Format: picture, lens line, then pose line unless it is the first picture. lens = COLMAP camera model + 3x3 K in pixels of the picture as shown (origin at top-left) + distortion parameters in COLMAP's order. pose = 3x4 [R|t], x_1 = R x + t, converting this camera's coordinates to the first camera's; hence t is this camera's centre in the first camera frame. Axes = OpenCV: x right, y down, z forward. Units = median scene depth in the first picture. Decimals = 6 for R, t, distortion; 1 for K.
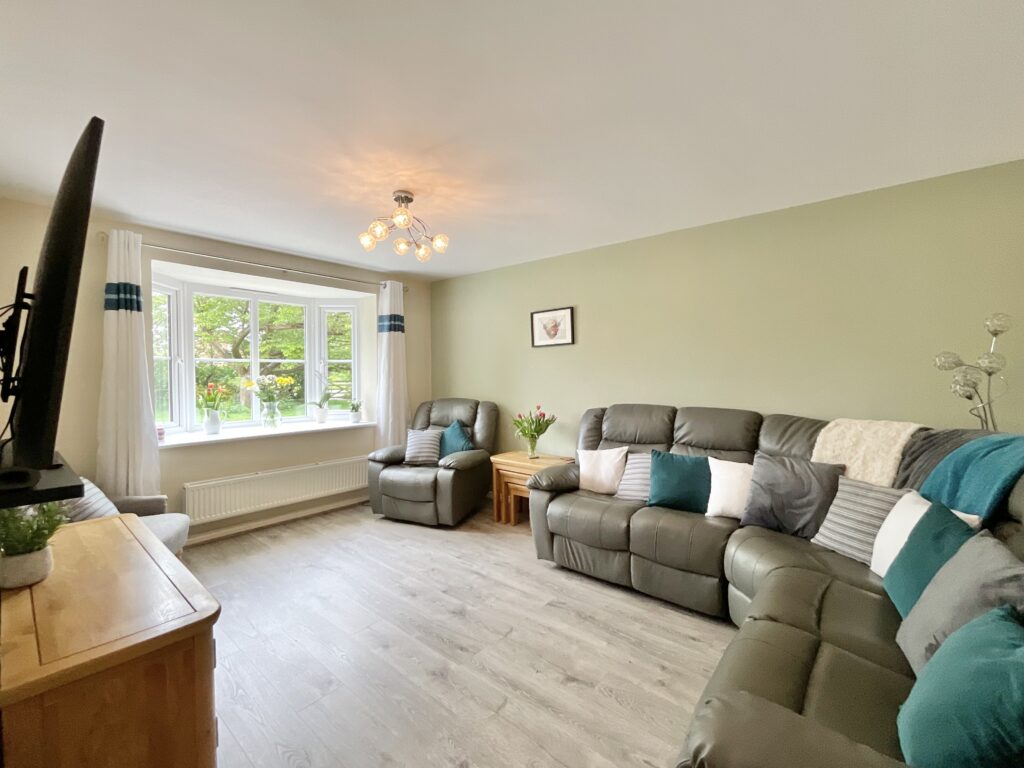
lens RADIAL K [[415.6, 0, 505.7], [0, 415.6, 384.6], [0, 0, 1]] dist [-0.003333, -0.000179]
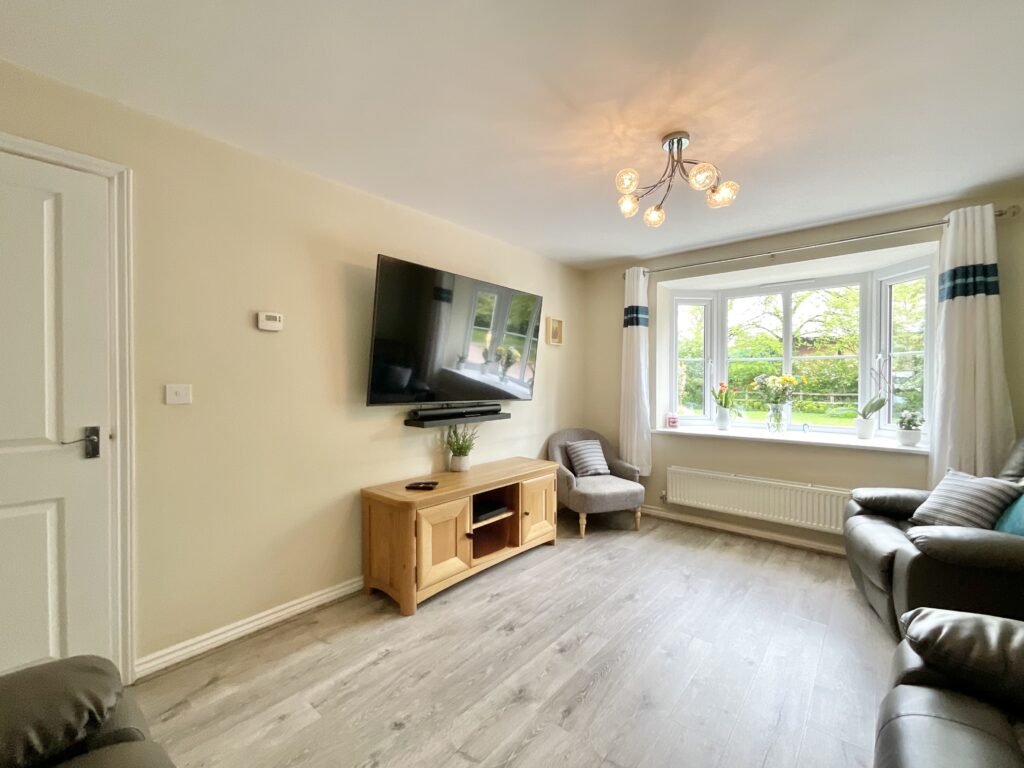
lens RADIAL K [[415.6, 0, 506.7], [0, 415.6, 380.1], [0, 0, 1]] dist [-0.003333, -0.000179]
pose [[0.033489, 0.002928, -0.999435, 0.370911], [-0.027490, 0.999620, 0.002007, 0.006278], [0.999061, 0.027407, 0.033556, 0.463560]]
